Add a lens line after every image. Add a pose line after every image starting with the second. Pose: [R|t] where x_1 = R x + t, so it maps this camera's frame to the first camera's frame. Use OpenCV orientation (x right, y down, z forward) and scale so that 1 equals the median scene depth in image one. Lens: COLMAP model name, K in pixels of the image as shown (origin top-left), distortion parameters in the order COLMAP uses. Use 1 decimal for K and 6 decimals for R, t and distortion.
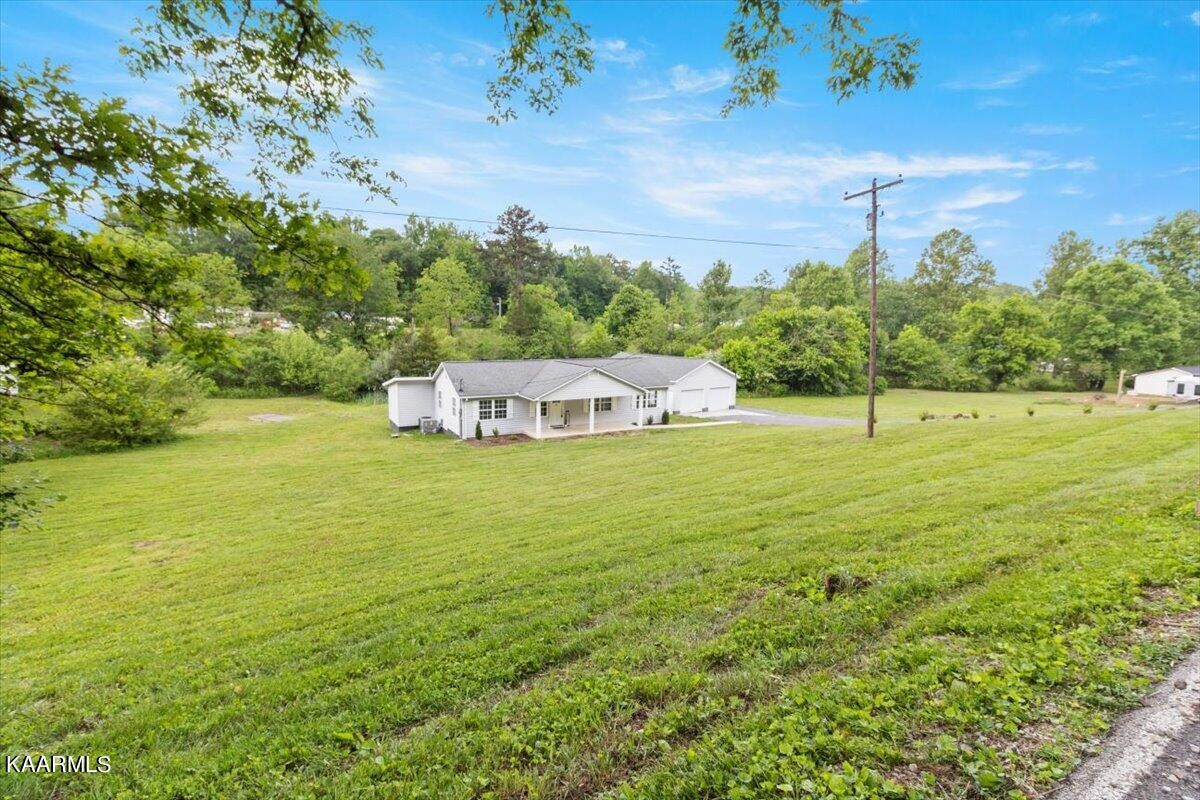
lens RADIAL K [[542.9, 0, 600.0], [0, 542.9, 400.0], [0, 0, 1]] dist [0.000095, -0.000021]
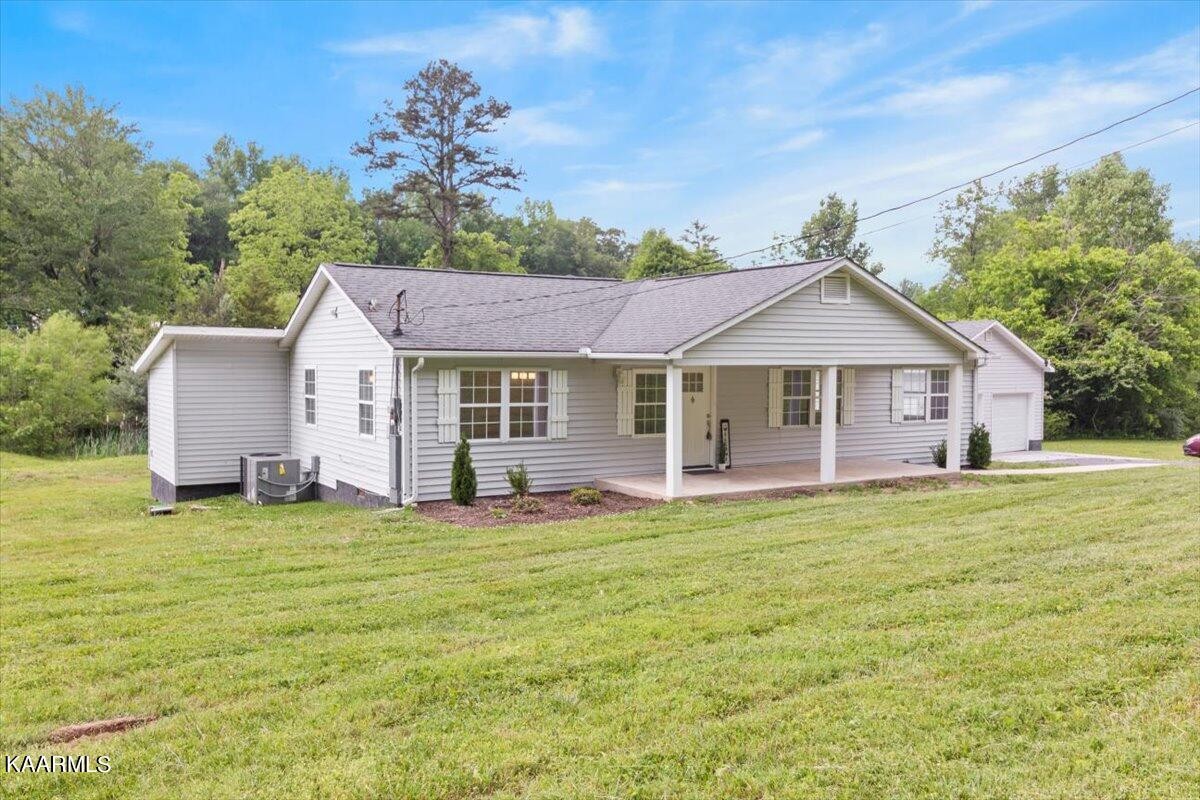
lens RADIAL K [[965.8, 0, 600.0], [0, 965.8, 400.0], [0, 0, 1]] dist [0.008819, 0.002864]
pose [[0.998903, -0.011884, 0.045290, -0.142655], [0.016065, 0.995526, -0.093108, 0.054128], [-0.043981, 0.093733, 0.994625, 0.405492]]
